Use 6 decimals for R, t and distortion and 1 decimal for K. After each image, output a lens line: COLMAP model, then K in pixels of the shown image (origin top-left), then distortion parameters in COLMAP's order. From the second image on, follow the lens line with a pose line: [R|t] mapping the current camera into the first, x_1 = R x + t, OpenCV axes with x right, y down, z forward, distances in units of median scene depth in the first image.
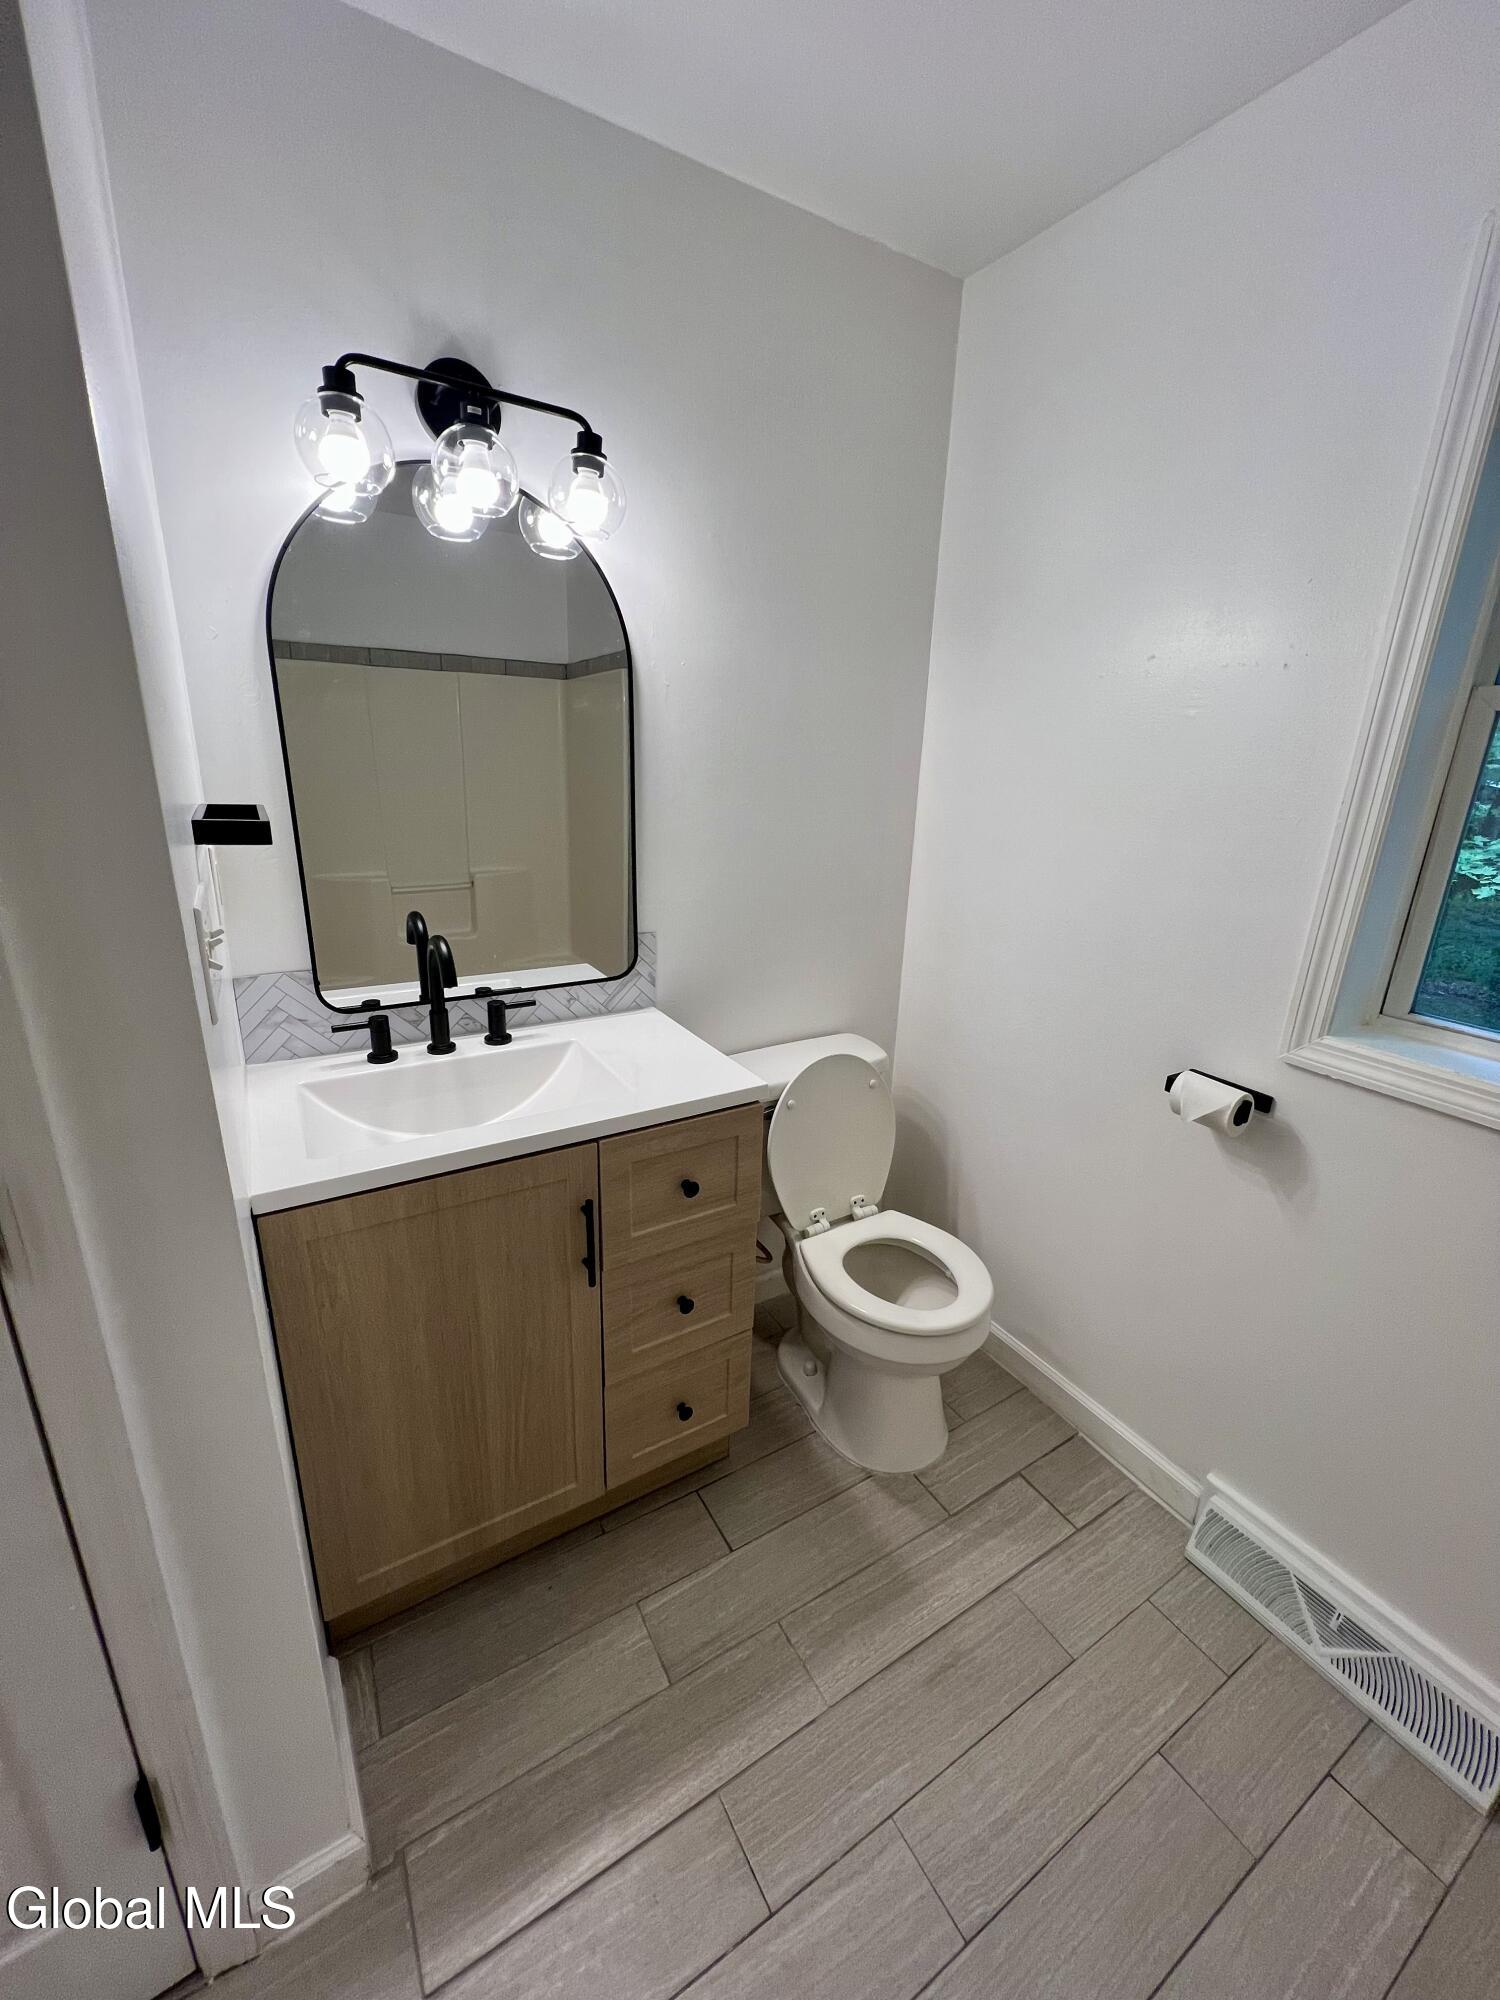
lens RADIAL K [[800.0, 0, 749.9], [0, 800.0, 1001.5], [0, 0, 1]] dist [0.000596, 0.000166]
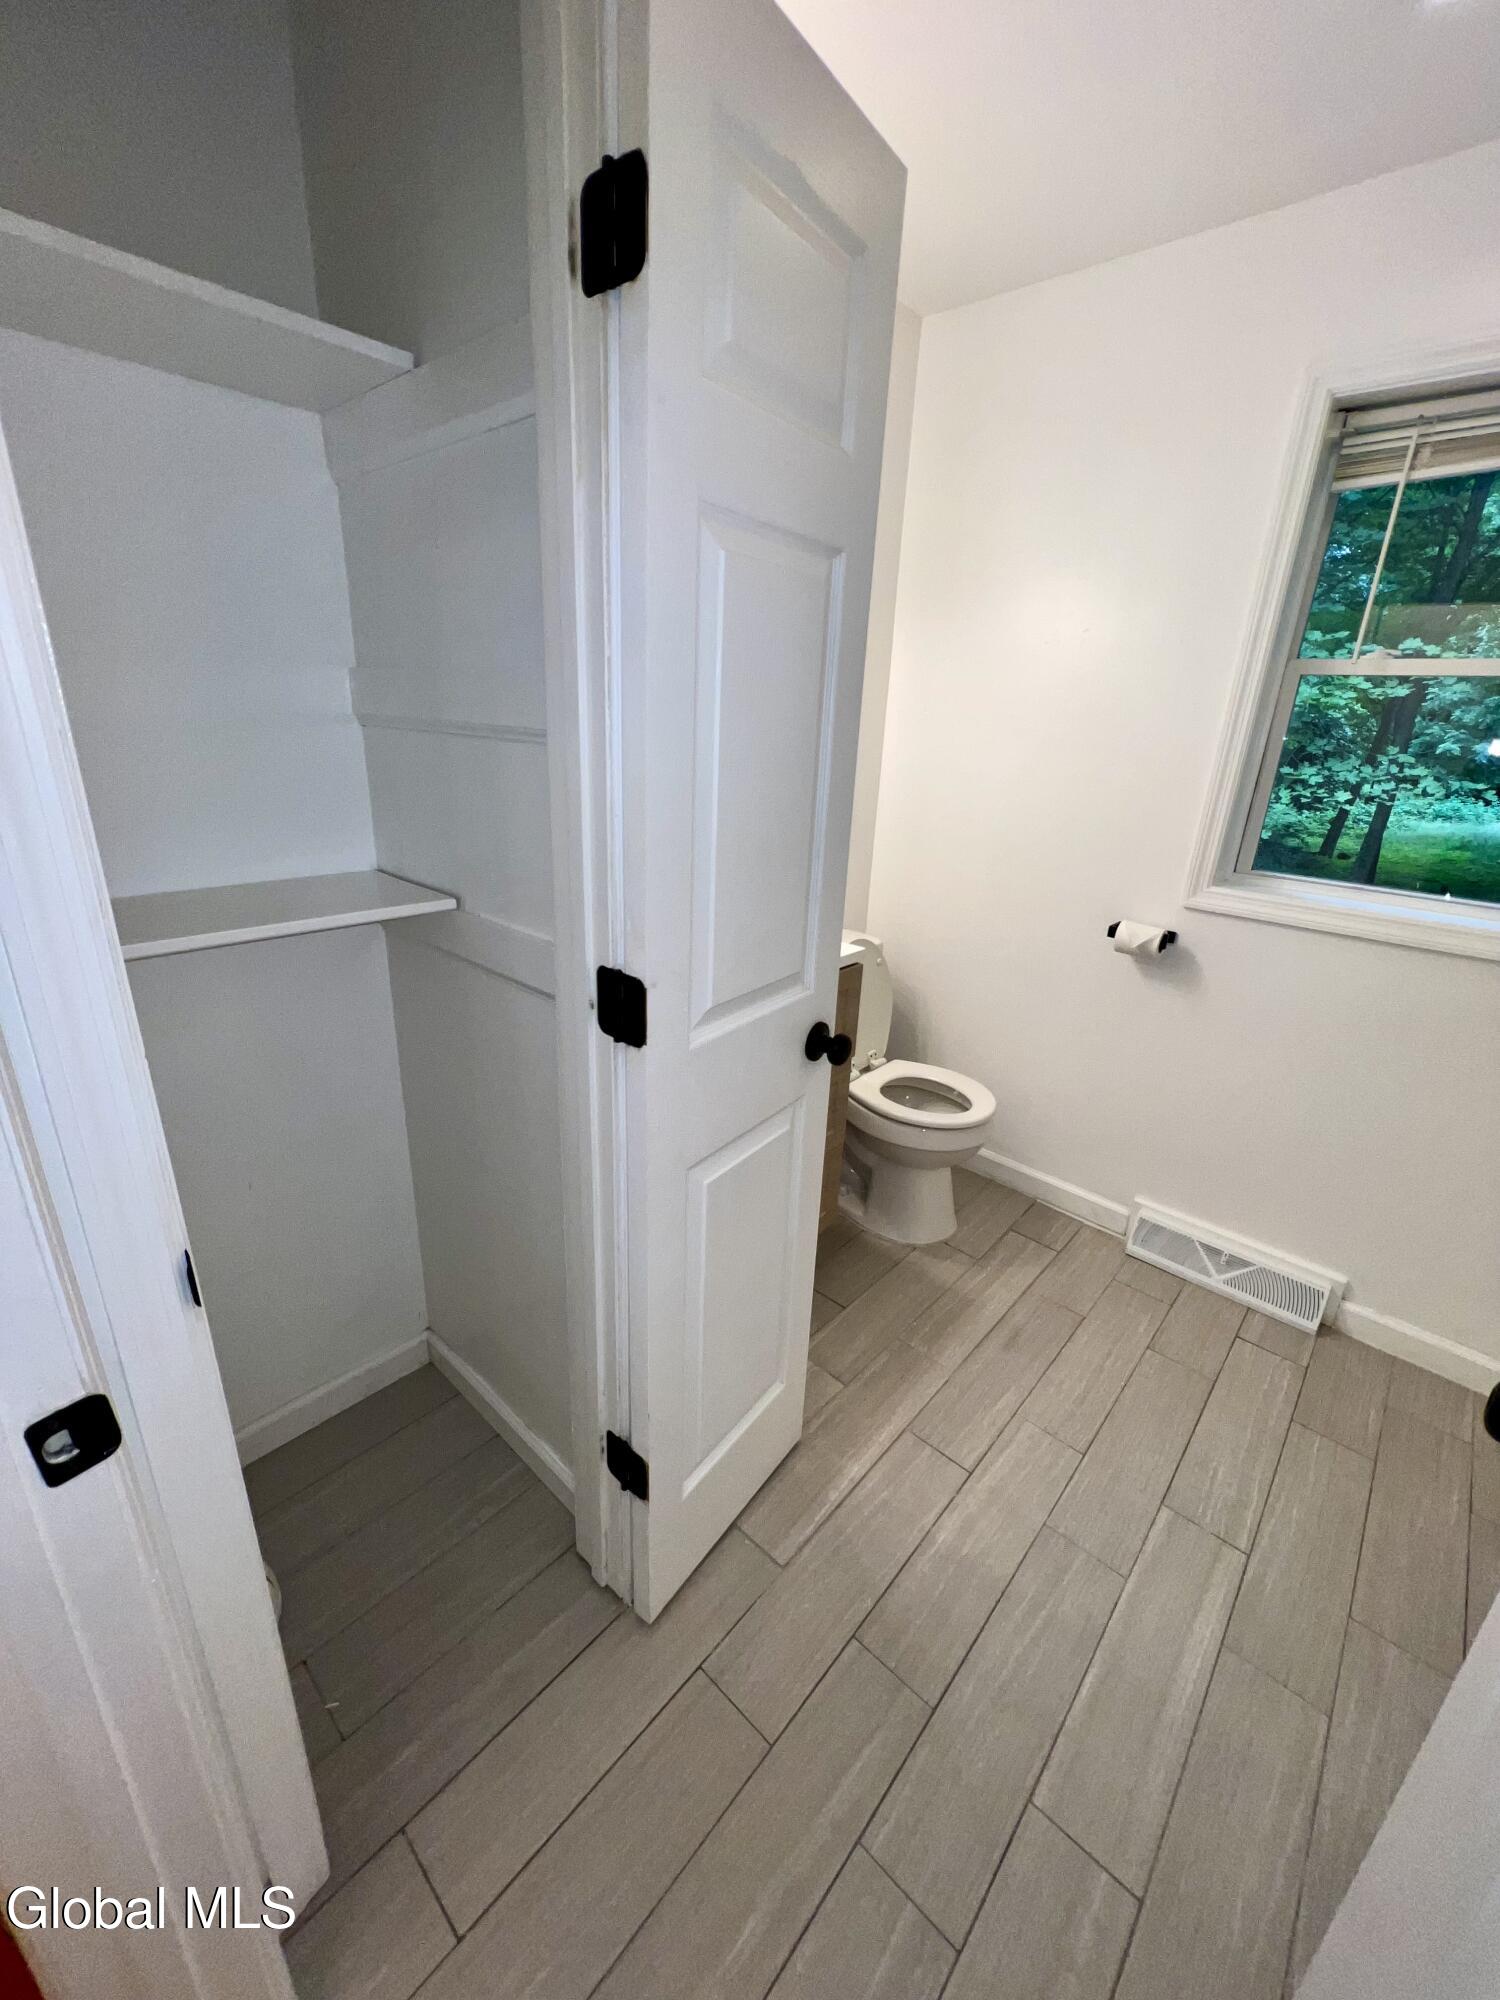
lens RADIAL K [[800.0, 0, 748.9], [0, 800.0, 1004.3], [0, 0, 1]] dist [0.000596, 0.000166]
pose [[0.956960, -0.089974, 0.275920, -0.561302], [0.074409, 0.995015, 0.066395, 0.097388], [-0.280518, -0.043007, 0.958885, -0.234010]]
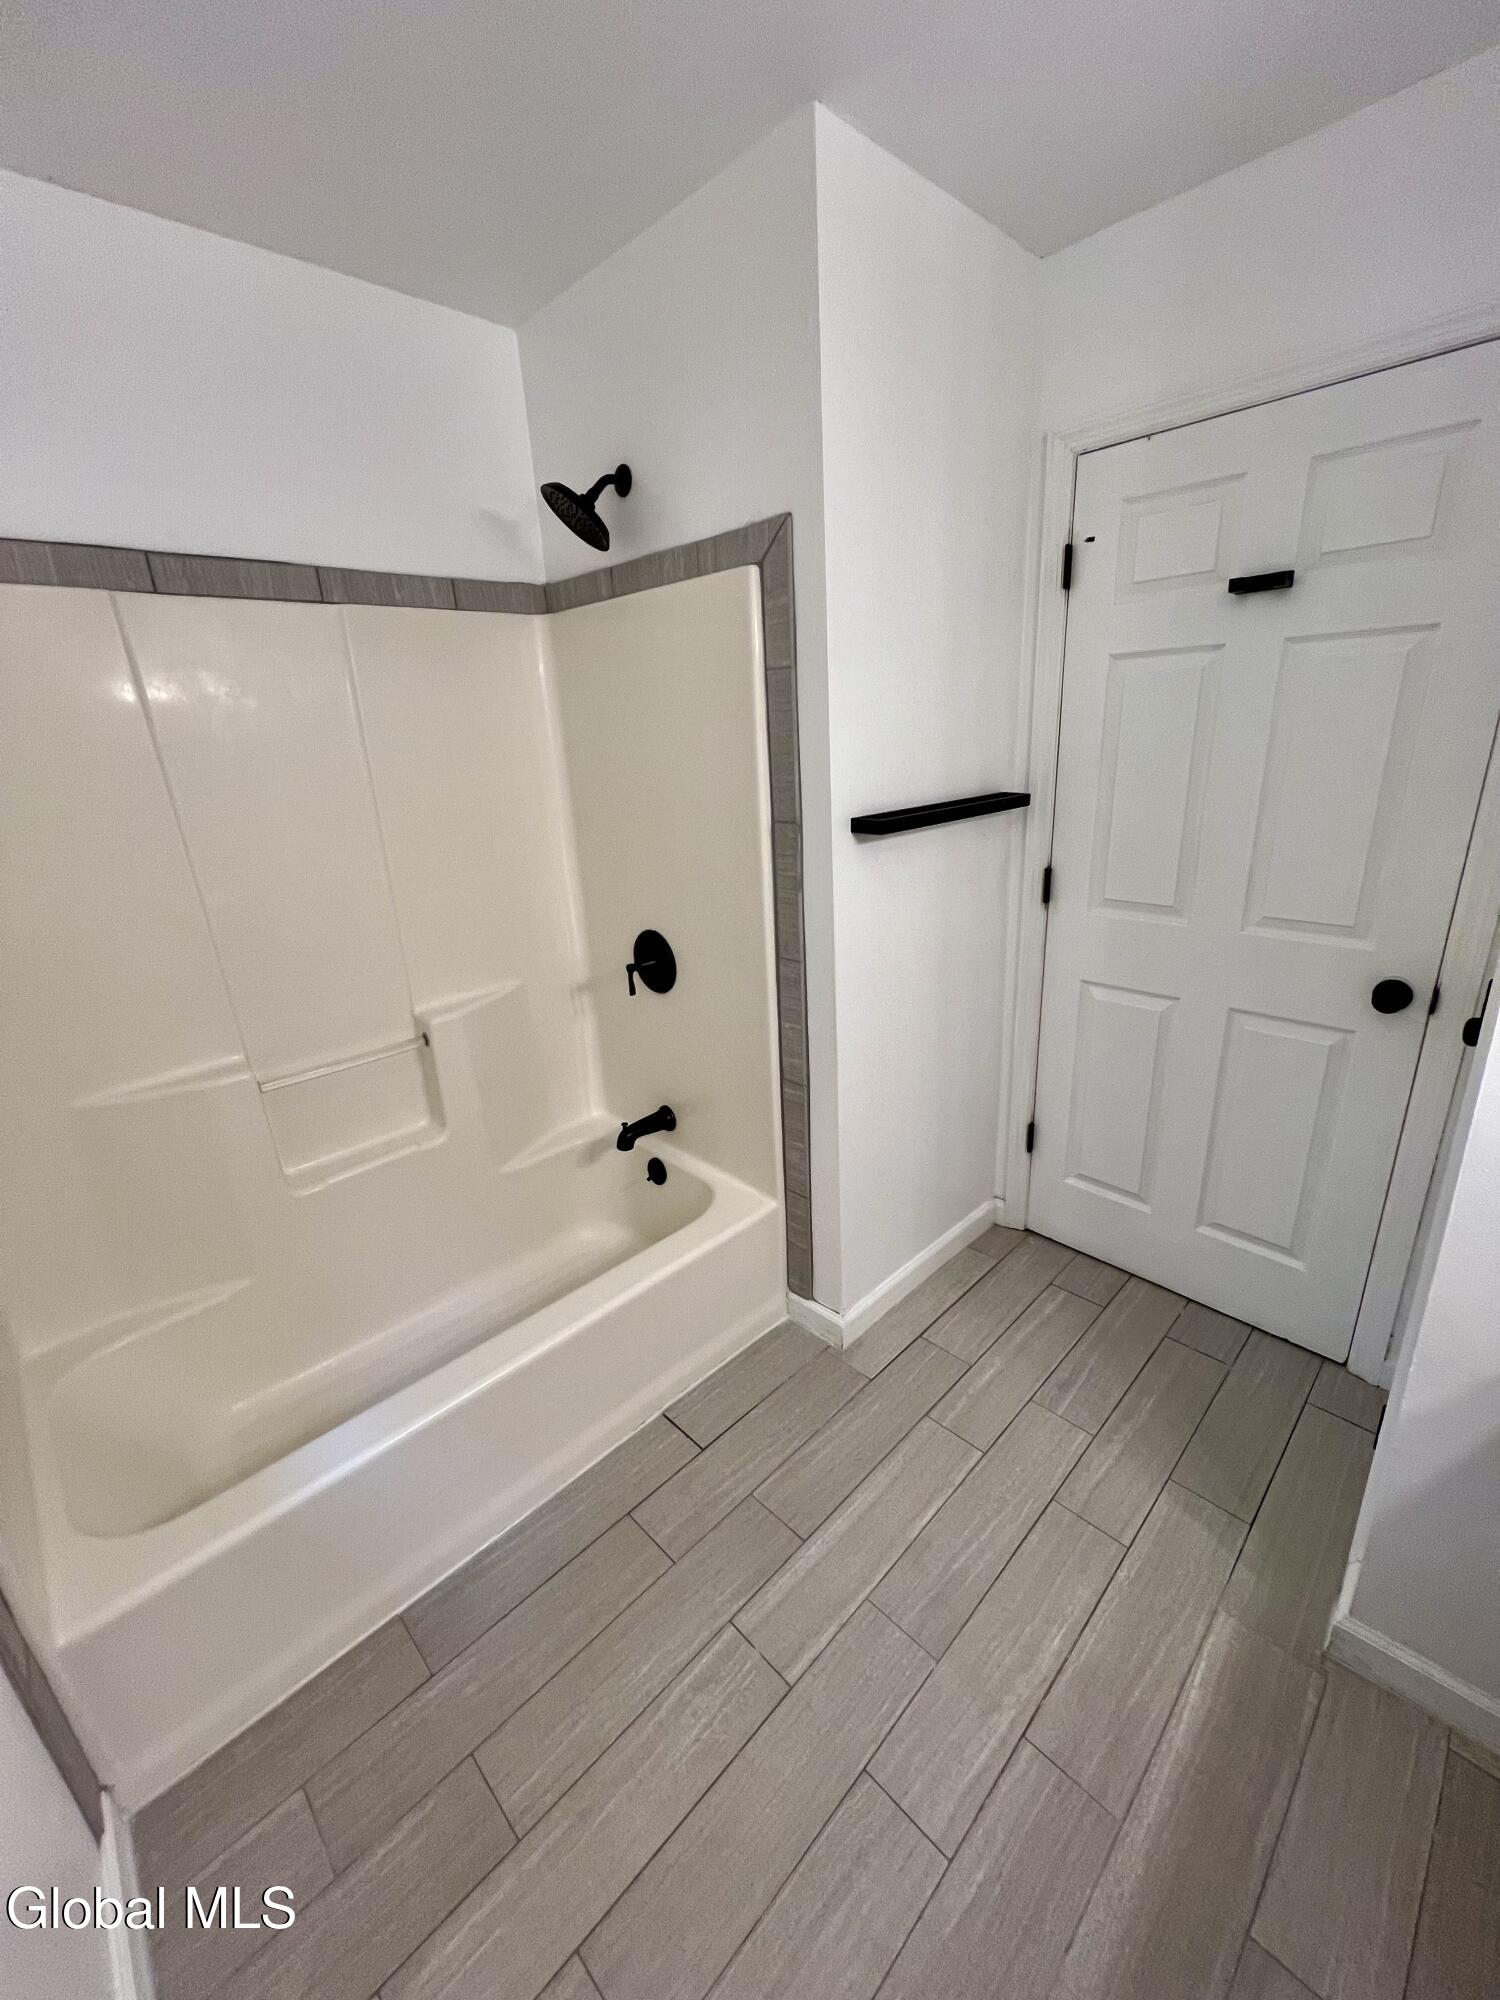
lens RADIAL K [[800.0, 0, 749.2], [0, 800.0, 1002.0], [0, 0, 1]] dist [0.000596, 0.000166]
pose [[-0.972381, 0.096971, -0.212301, 0.443240], [-0.045261, 0.813996, 0.579105, -0.312582], [0.228968, 0.572719, -0.787125, 0.957271]]
